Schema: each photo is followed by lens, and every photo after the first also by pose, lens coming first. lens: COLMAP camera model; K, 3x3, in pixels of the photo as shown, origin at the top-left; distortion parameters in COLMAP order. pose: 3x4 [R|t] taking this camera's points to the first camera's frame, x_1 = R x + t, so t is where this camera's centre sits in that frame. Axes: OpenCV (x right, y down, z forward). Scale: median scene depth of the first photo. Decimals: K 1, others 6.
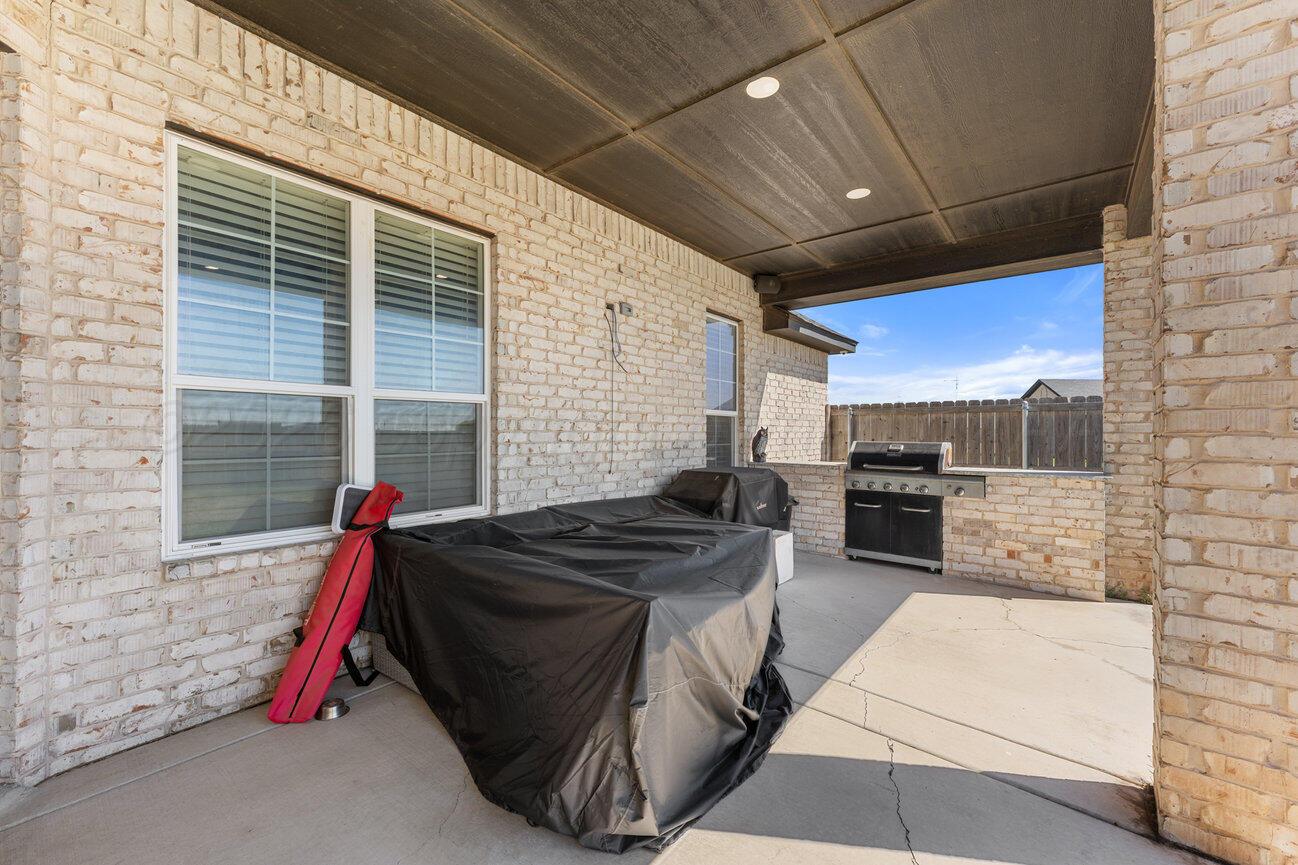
lens RADIAL K [[528.3, 0, 652.7], [0, 528.3, 436.9], [0, 0, 1]] dist [0.000366, 0.000091]
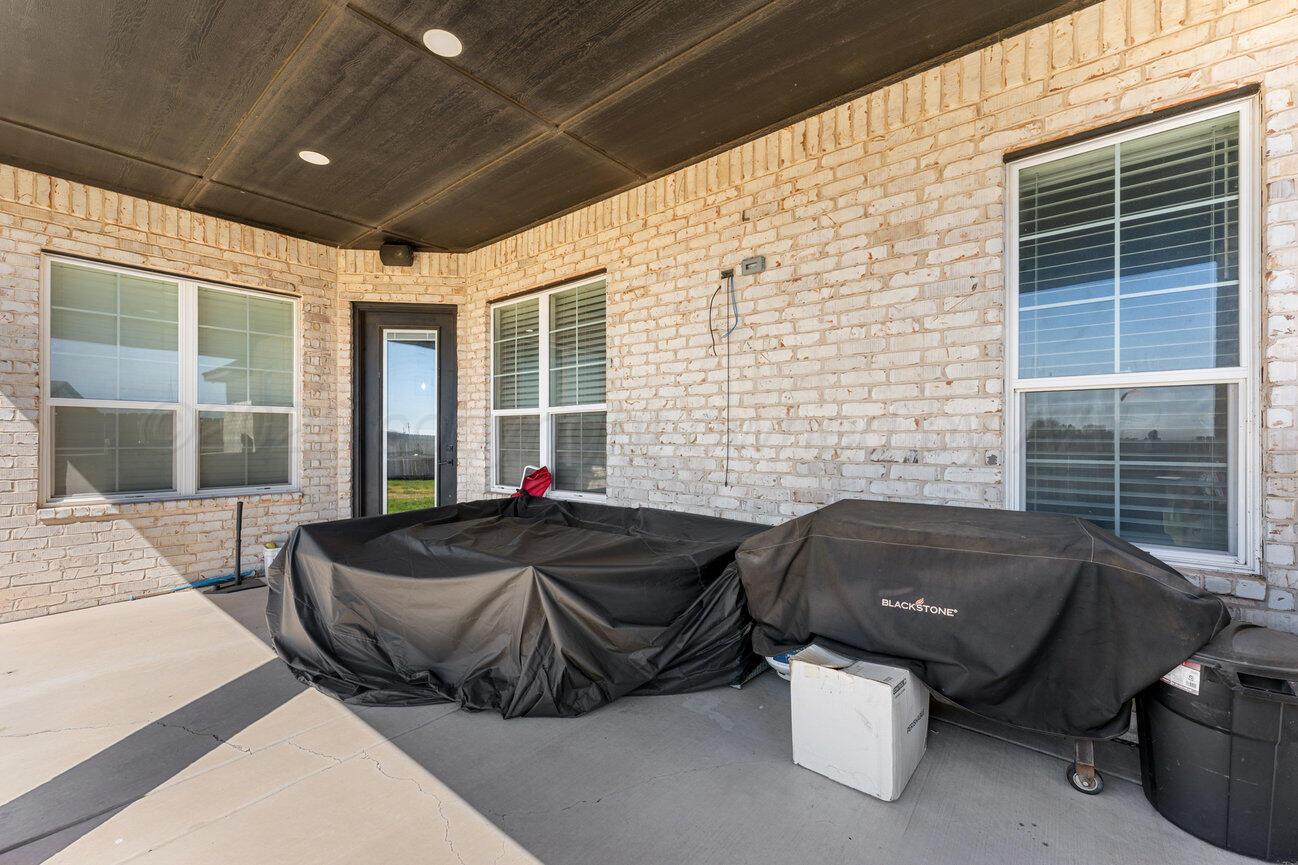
lens RADIAL K [[528.3, 0, 654.4], [0, 528.3, 431.9], [0, 0, 1]] dist [0.000366, 0.000091]
pose [[-0.017704, -0.005524, -0.999828, 0.725755], [-0.001313, 0.999984, -0.005501, -0.006994], [0.999842, 0.001216, -0.017711, 0.928203]]
